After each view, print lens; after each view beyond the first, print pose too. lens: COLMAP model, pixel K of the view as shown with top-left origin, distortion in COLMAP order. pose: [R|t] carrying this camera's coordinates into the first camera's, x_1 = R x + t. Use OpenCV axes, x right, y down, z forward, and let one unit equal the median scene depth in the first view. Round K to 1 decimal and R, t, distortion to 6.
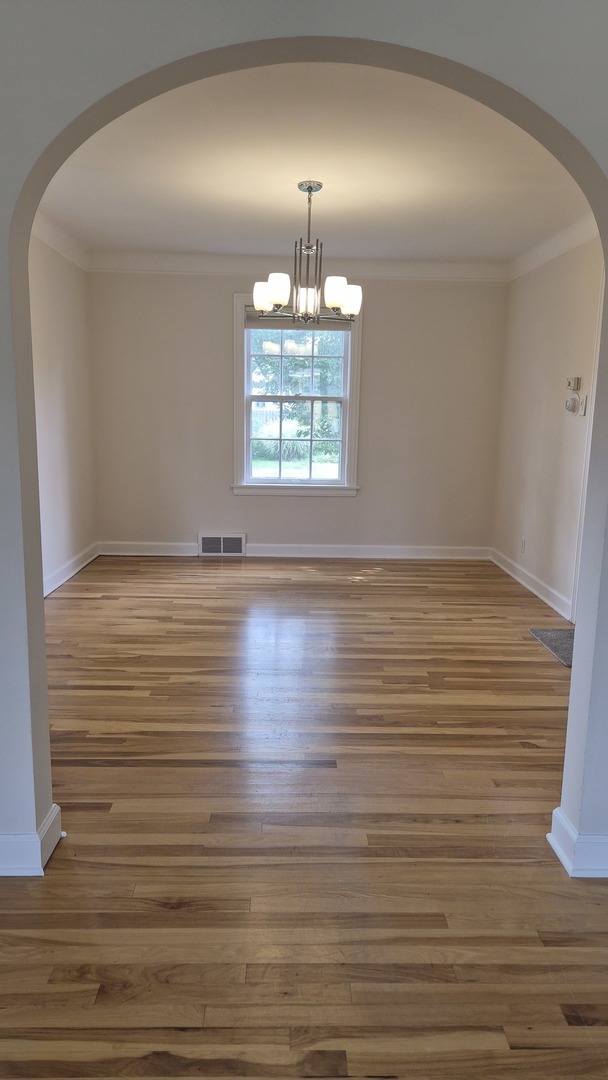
lens RADIAL K [[724.4, 0, 310.7], [0, 724.4, 532.0], [0, 0, 1]] dist [0.050280, -0.004670]
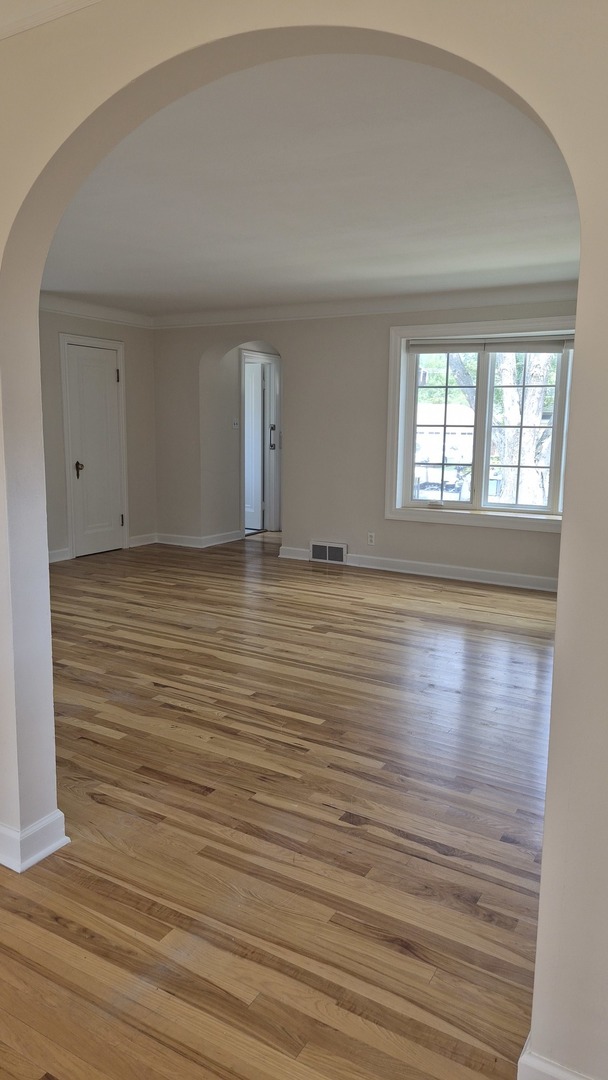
lens RADIAL K [[724.4, 0, 306.8], [0, 724.4, 543.1], [0, 0, 1]] dist [0.050280, -0.004670]
pose [[-0.841712, -0.119748, 0.526480, -0.516014], [0.060427, 0.948077, 0.312248, -0.313304], [-0.536535, 0.294636, -0.790772, 1.617404]]
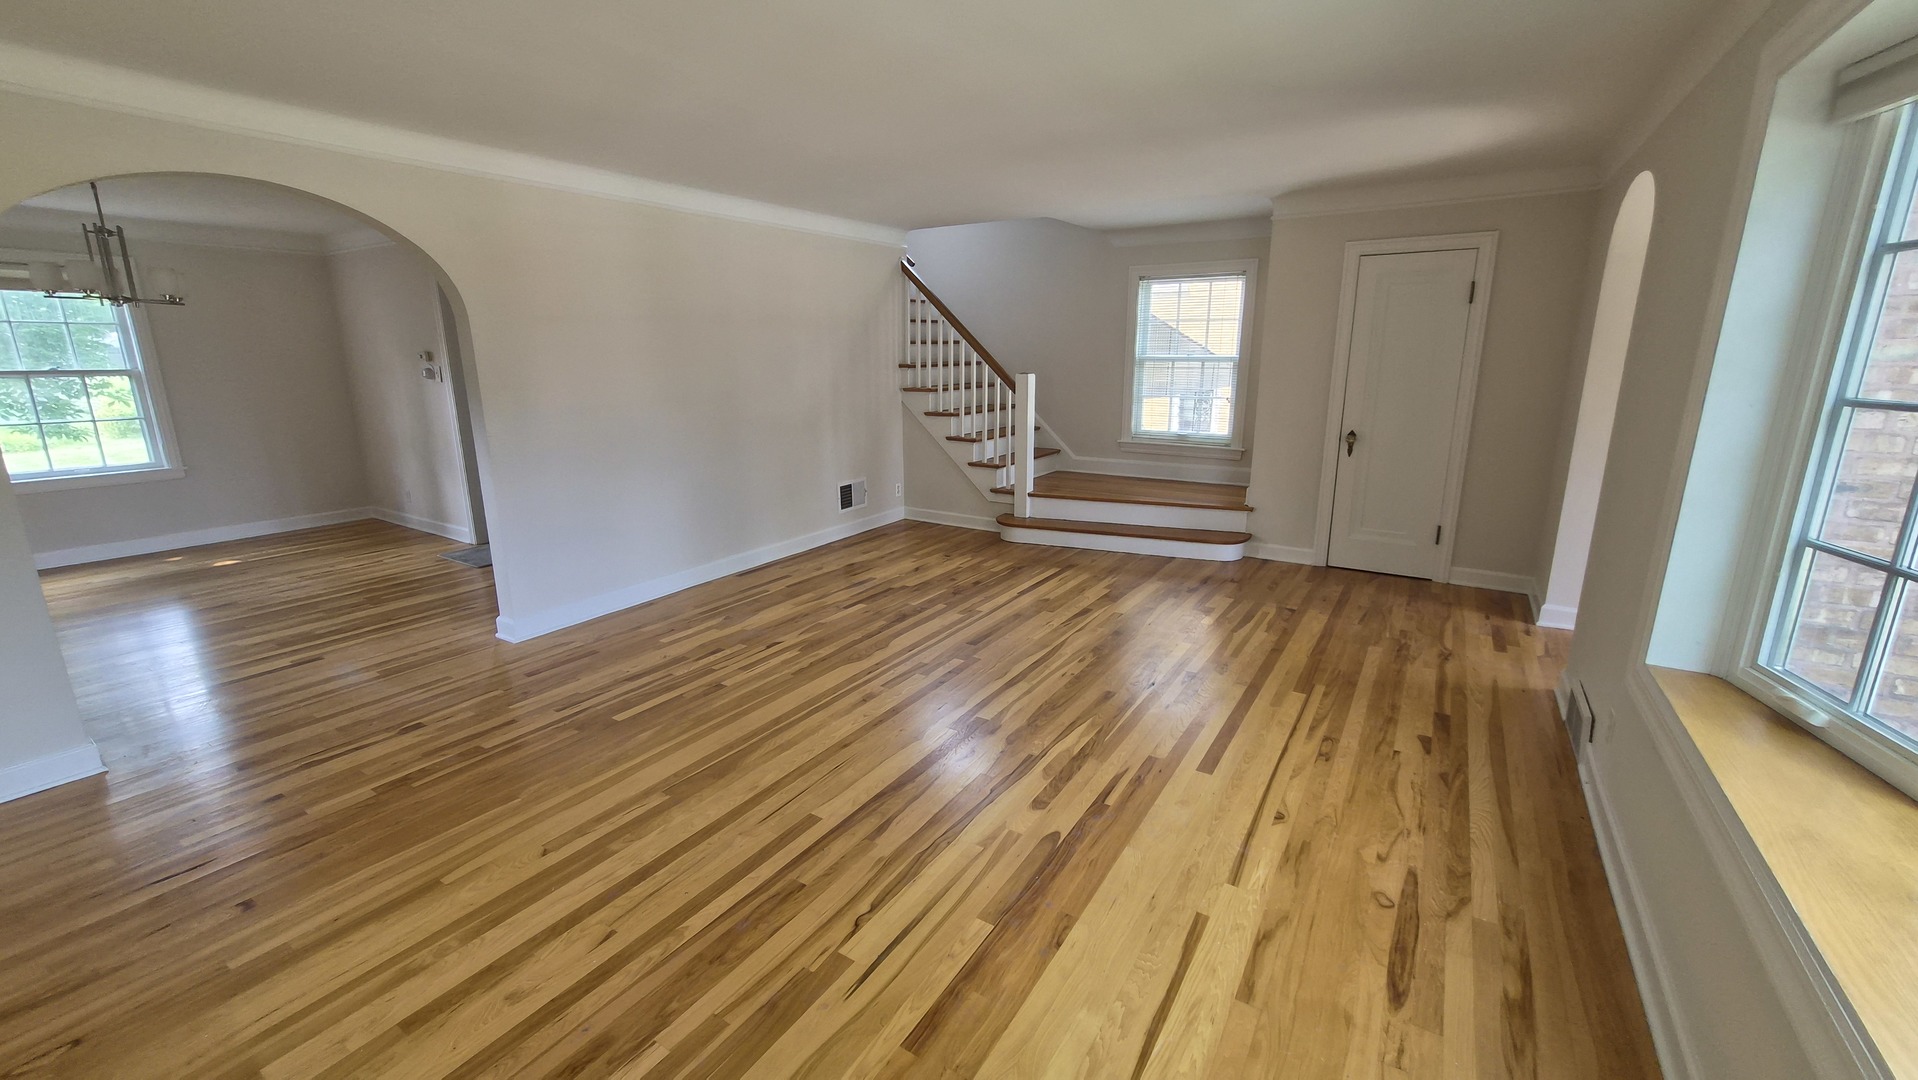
lens RADIAL K [[759.0, 0, 946.1], [0, 759.0, 527.5], [0, 0, 1]] dist [0.003734, -0.000163]
pose [[0.573385, -0.208365, 0.792347, -0.496142], [0.157602, 0.977108, 0.142903, 0.082490], [-0.803985, 0.042937, 0.593097, -1.053382]]
